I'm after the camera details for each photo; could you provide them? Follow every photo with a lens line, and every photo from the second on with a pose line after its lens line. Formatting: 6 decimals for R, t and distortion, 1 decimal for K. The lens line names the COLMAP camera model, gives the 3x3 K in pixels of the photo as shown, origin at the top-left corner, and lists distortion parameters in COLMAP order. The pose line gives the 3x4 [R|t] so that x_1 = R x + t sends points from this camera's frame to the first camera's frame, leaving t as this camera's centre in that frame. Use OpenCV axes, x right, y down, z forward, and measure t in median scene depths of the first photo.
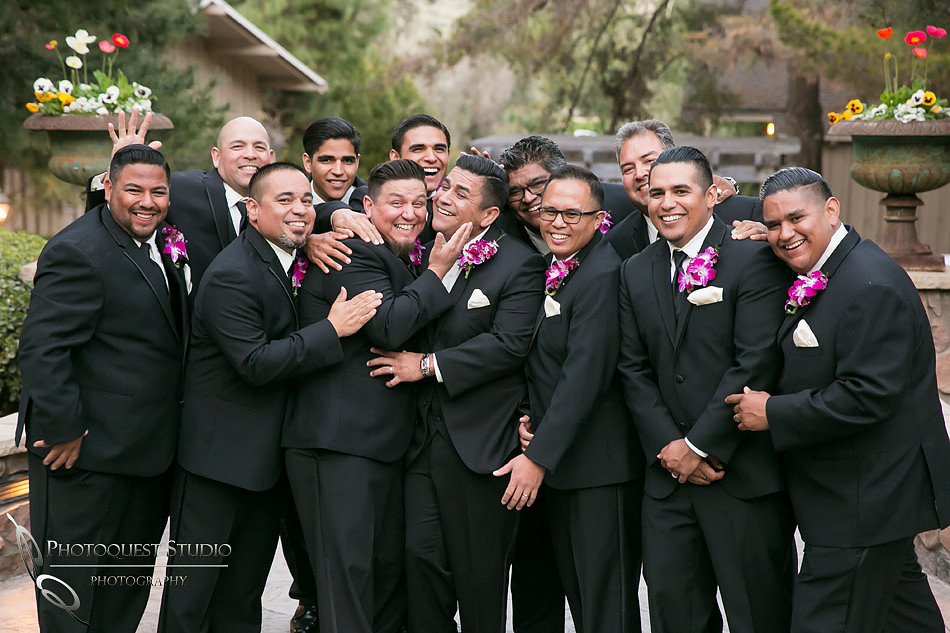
lens RADIAL K [[1807.4, 0, 460.8], [0, 1807.4, 316.4], [0, 0, 1]] dist [0.223549, 0.181438]
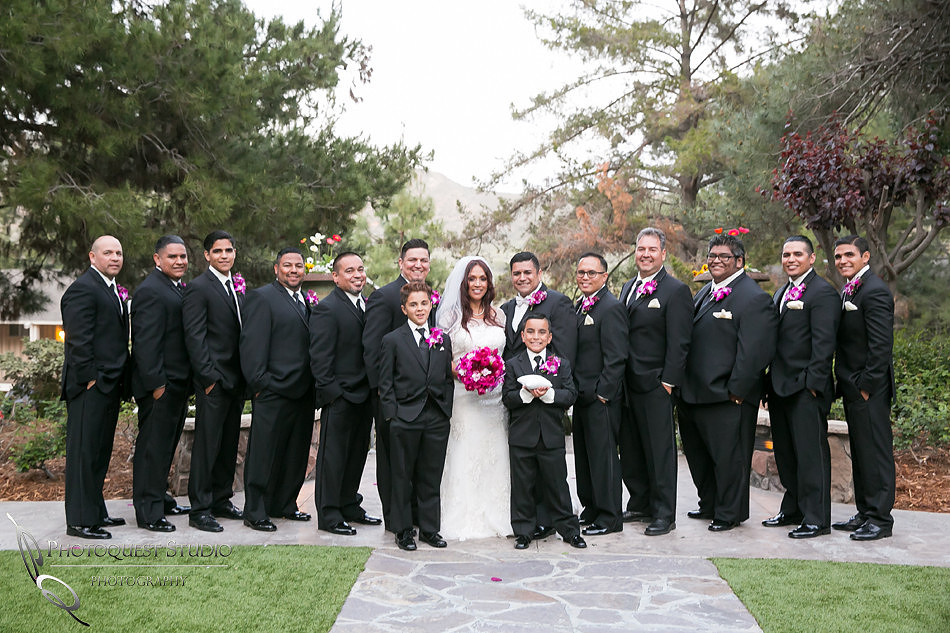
lens RADIAL K [[1078.6, 0, 475.0], [0, 1078.6, 316.5], [0, 0, 1]] dist [0.066075, -0.003264]
pose [[0.999735, -0.009374, -0.021031, -0.003707], [0.006171, 0.989049, -0.147461, 0.039680], [0.022183, 0.147292, 0.988844, -0.056289]]
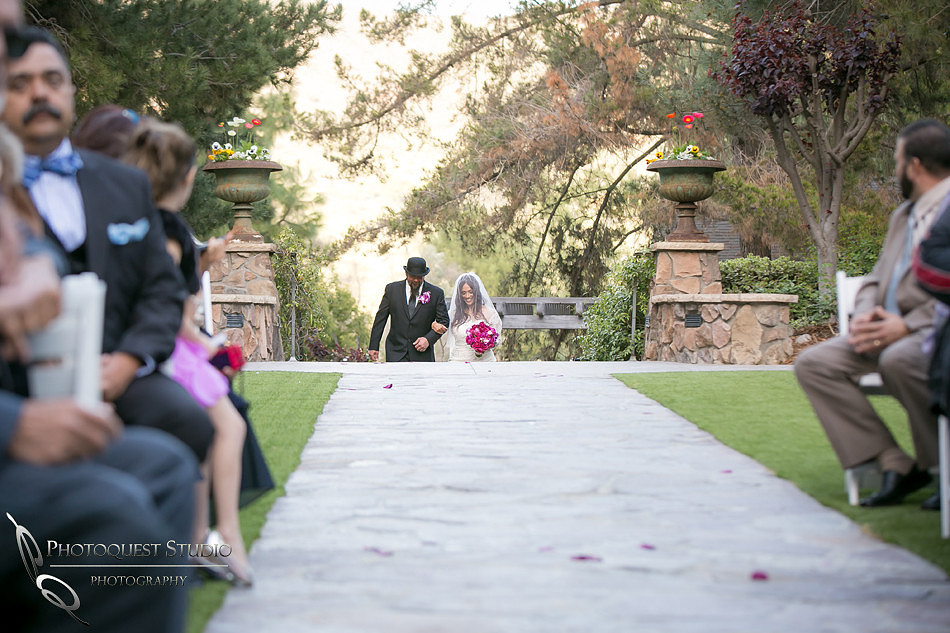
lens RADIAL K [[2685.6, 0, 475.0], [0, 2685.6, 316.5], [0, 0, 1]] dist [-0.124561, 0.171670]
pose [[0.999382, -0.010441, 0.033576, -0.021643], [0.015298, 0.988892, -0.147844, 0.158696], [-0.031660, 0.148267, 0.988441, -0.585151]]
